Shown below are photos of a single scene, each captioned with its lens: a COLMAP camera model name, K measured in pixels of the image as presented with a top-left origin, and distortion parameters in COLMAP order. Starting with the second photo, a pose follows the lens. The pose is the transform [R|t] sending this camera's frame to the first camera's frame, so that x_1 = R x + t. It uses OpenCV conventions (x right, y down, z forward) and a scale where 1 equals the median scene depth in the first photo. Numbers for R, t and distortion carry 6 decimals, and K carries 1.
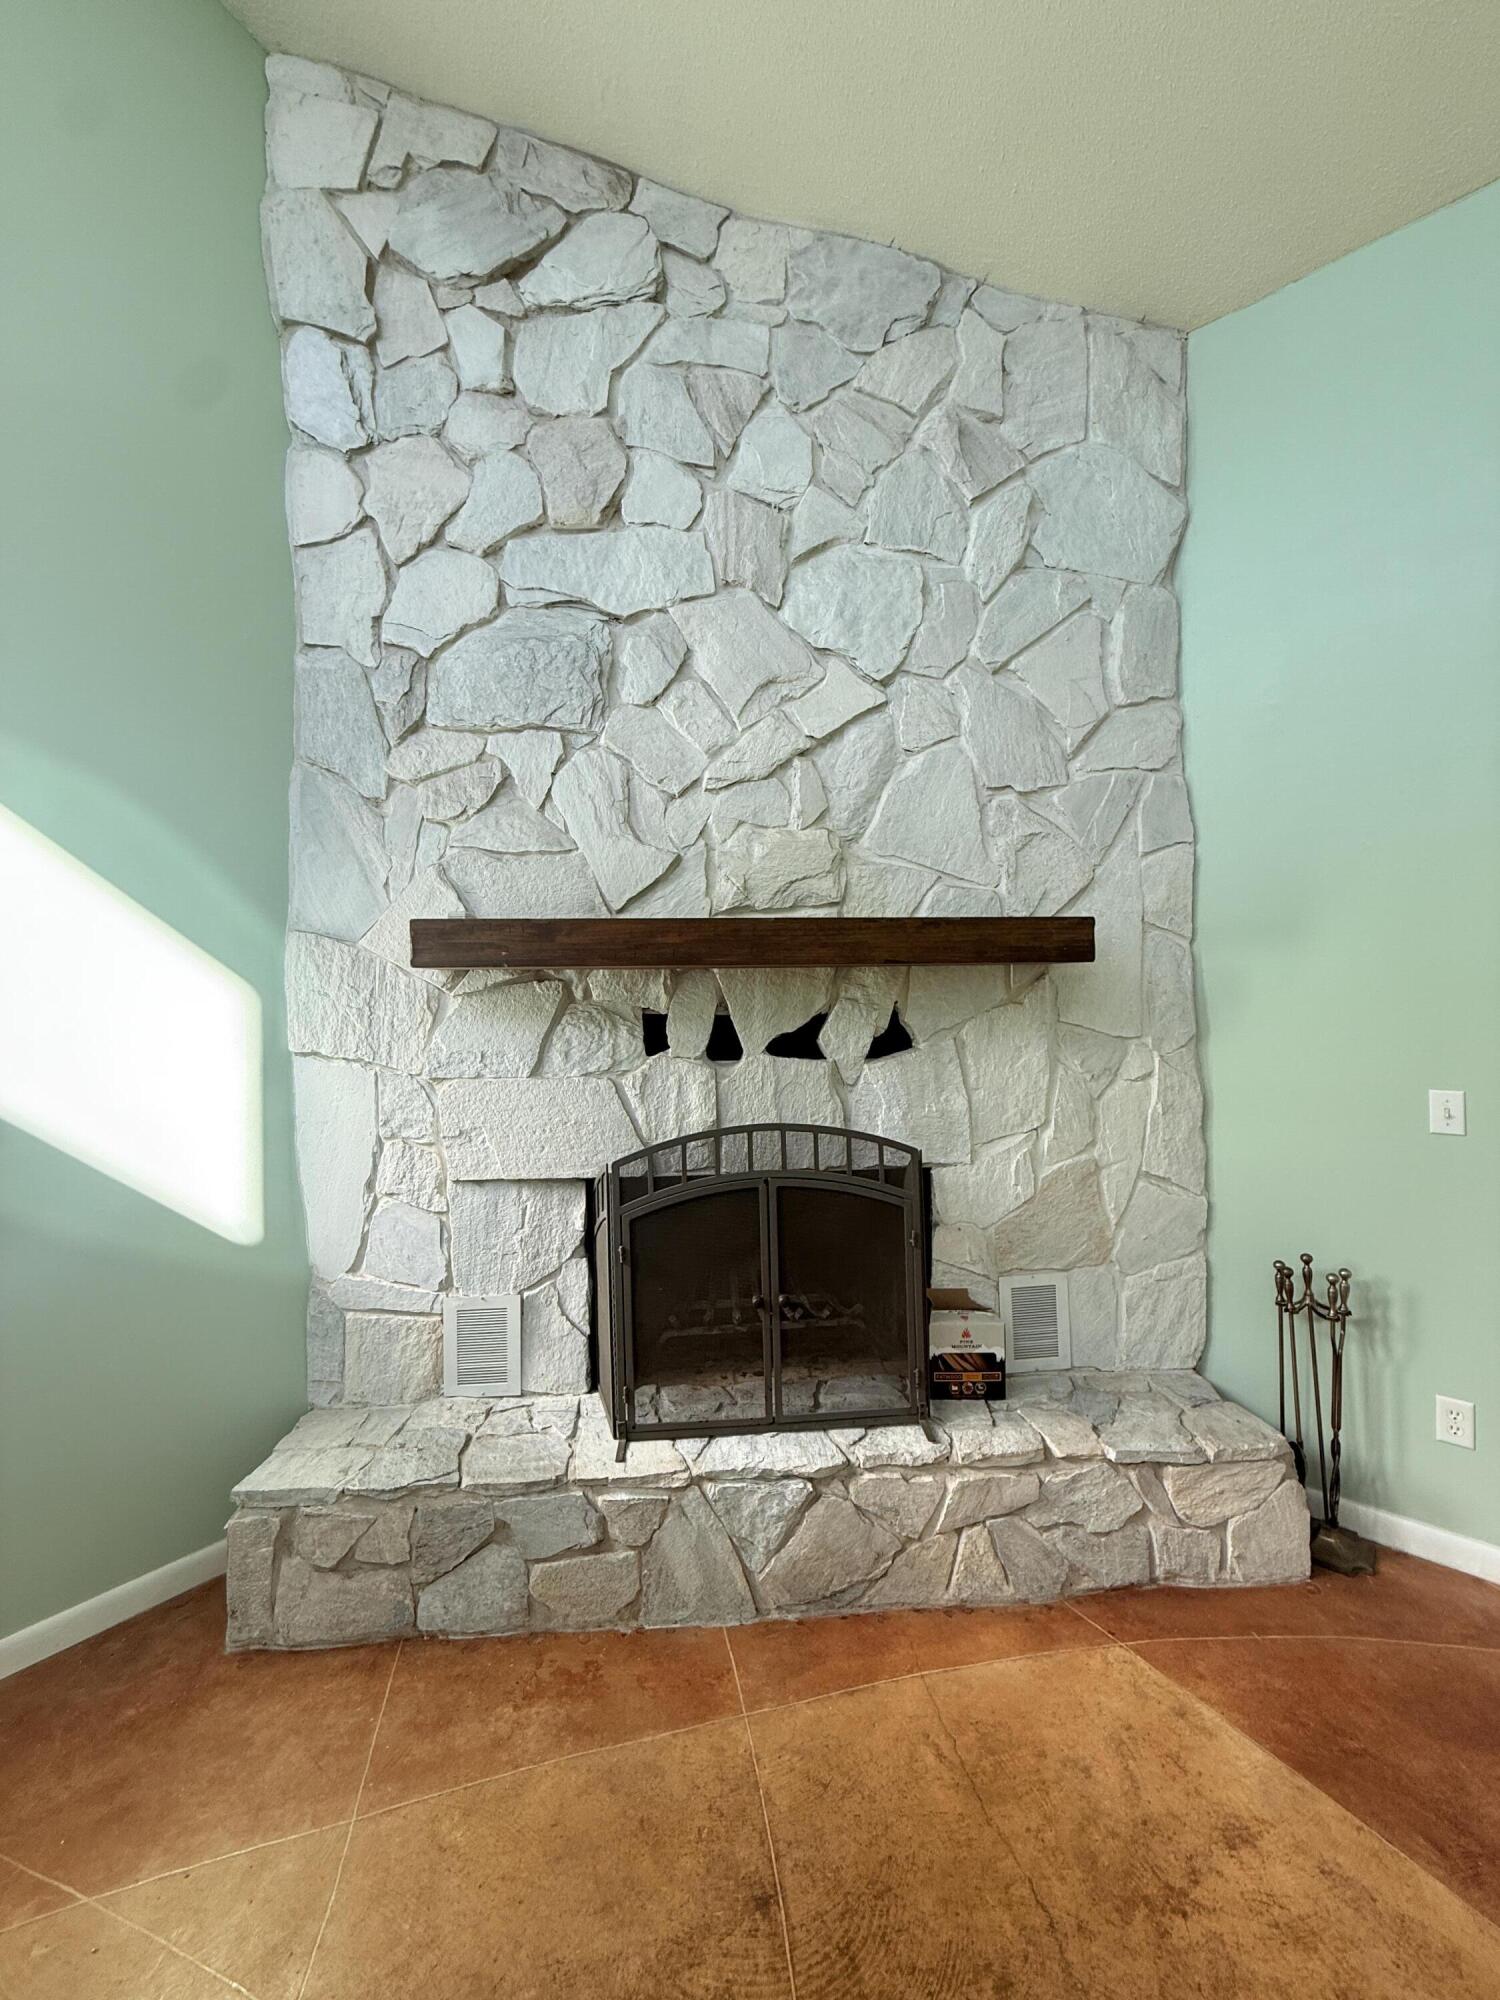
lens RADIAL K [[794.1, 0, 747.9], [0, 794.1, 995.2], [0, 0, 1]] dist [-0.001133, -0.000055]
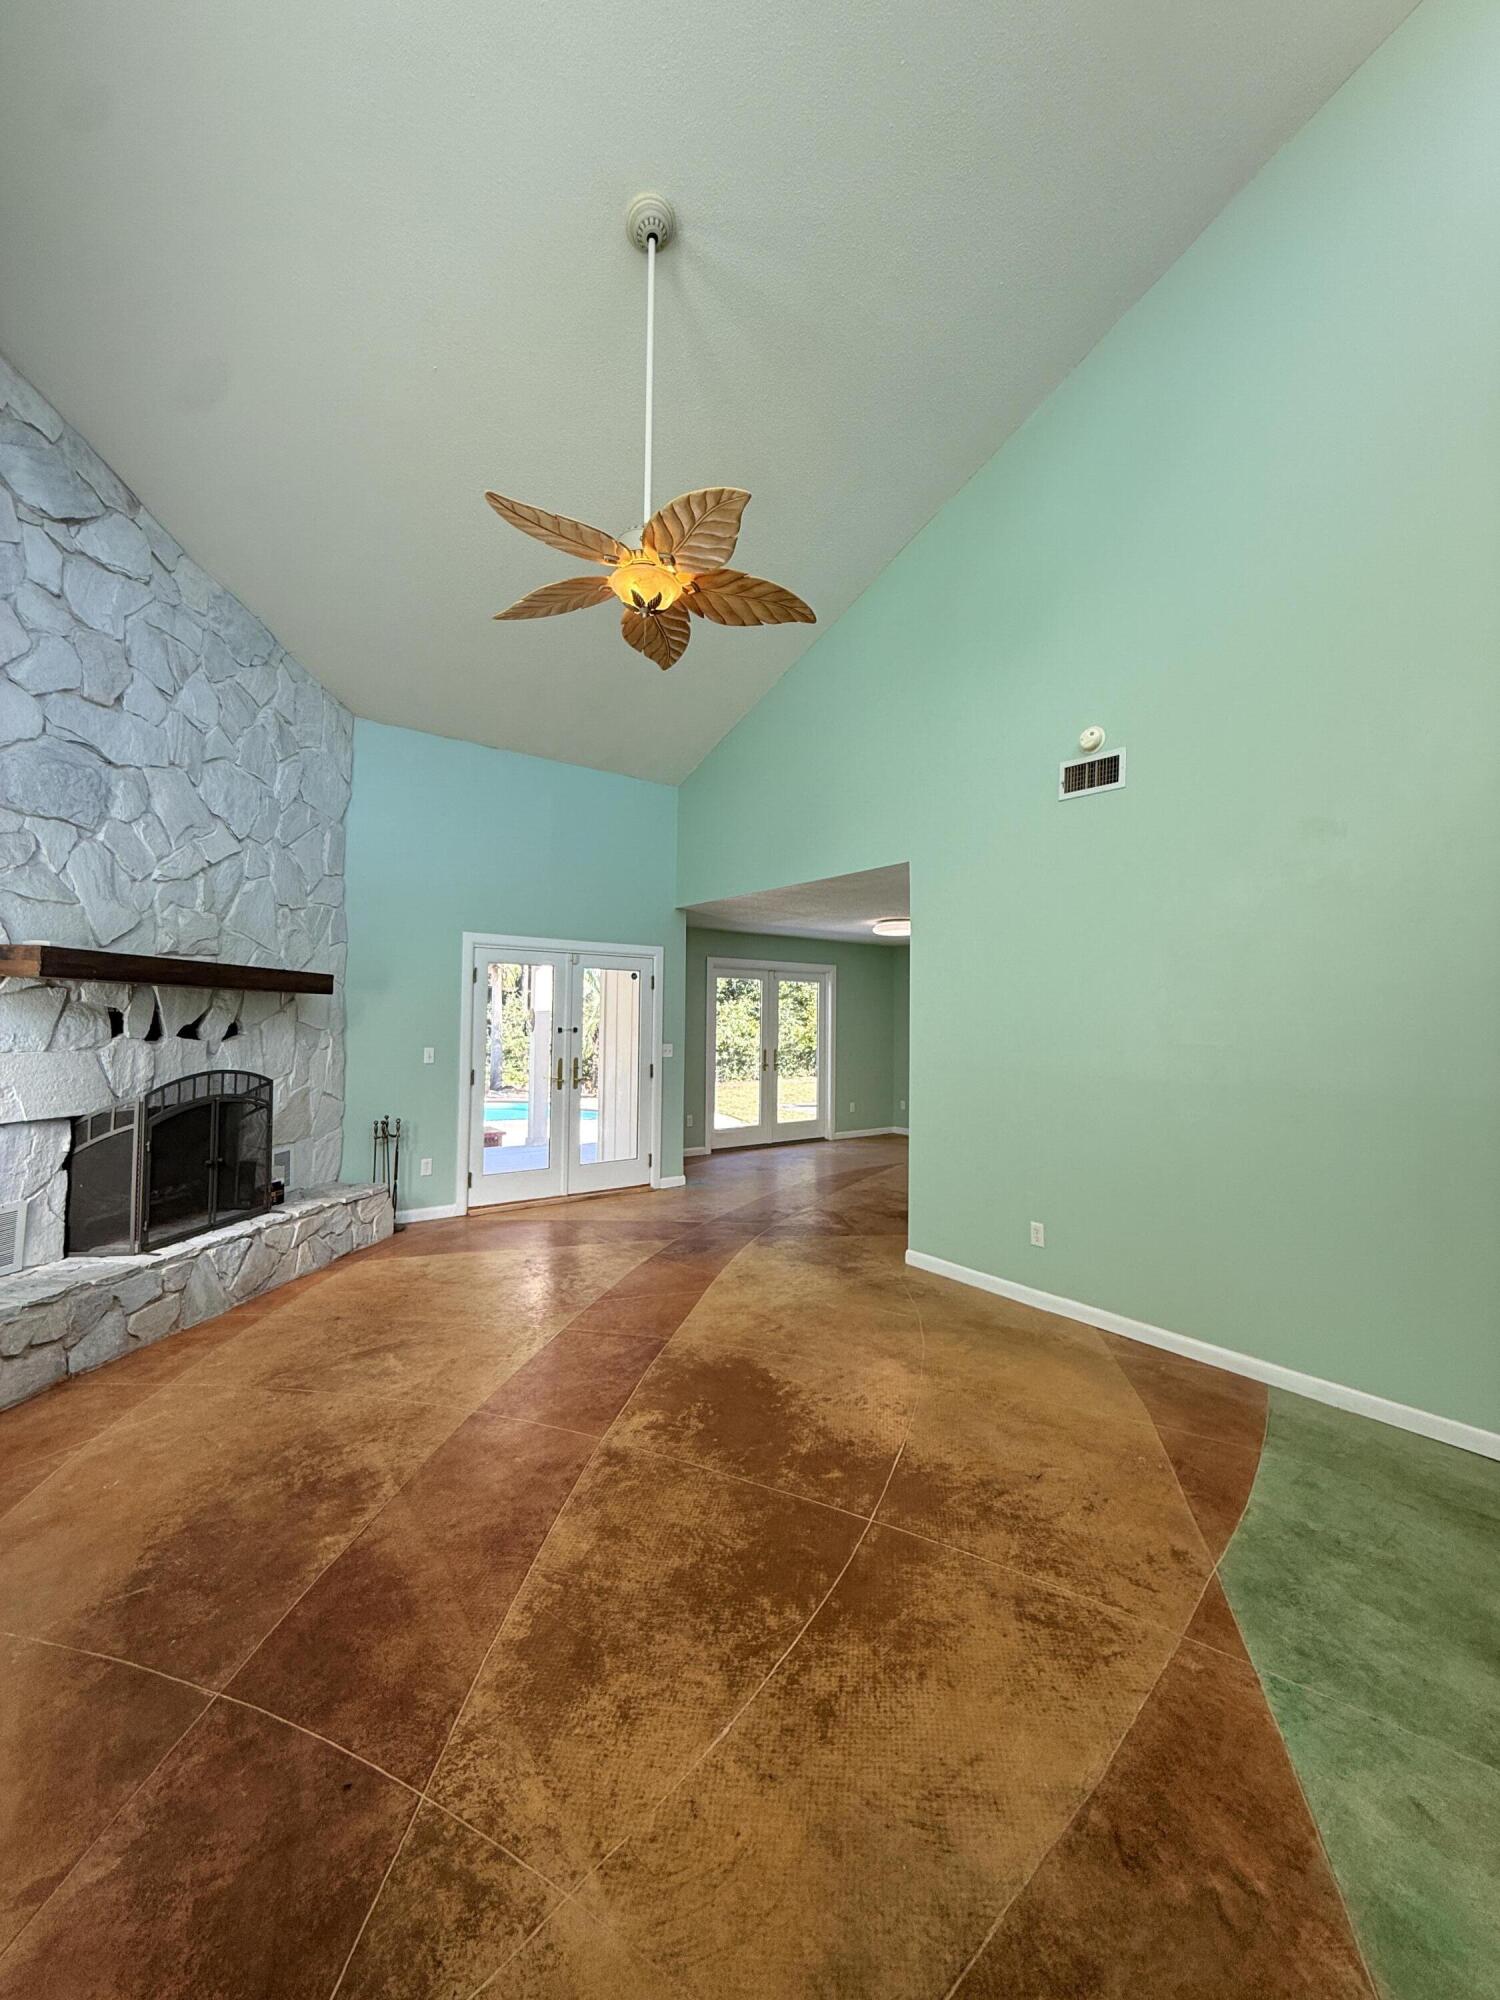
lens RADIAL K [[794.1, 0, 747.9], [0, 794.1, 995.2], [0, 0, 1]] dist [-0.001133, -0.000055]
pose [[0.206225, 0.051537, 0.977146, -1.447351], [-0.023267, 0.998588, -0.047757, 0.038121], [-0.978228, -0.012887, 0.207133, -0.594724]]
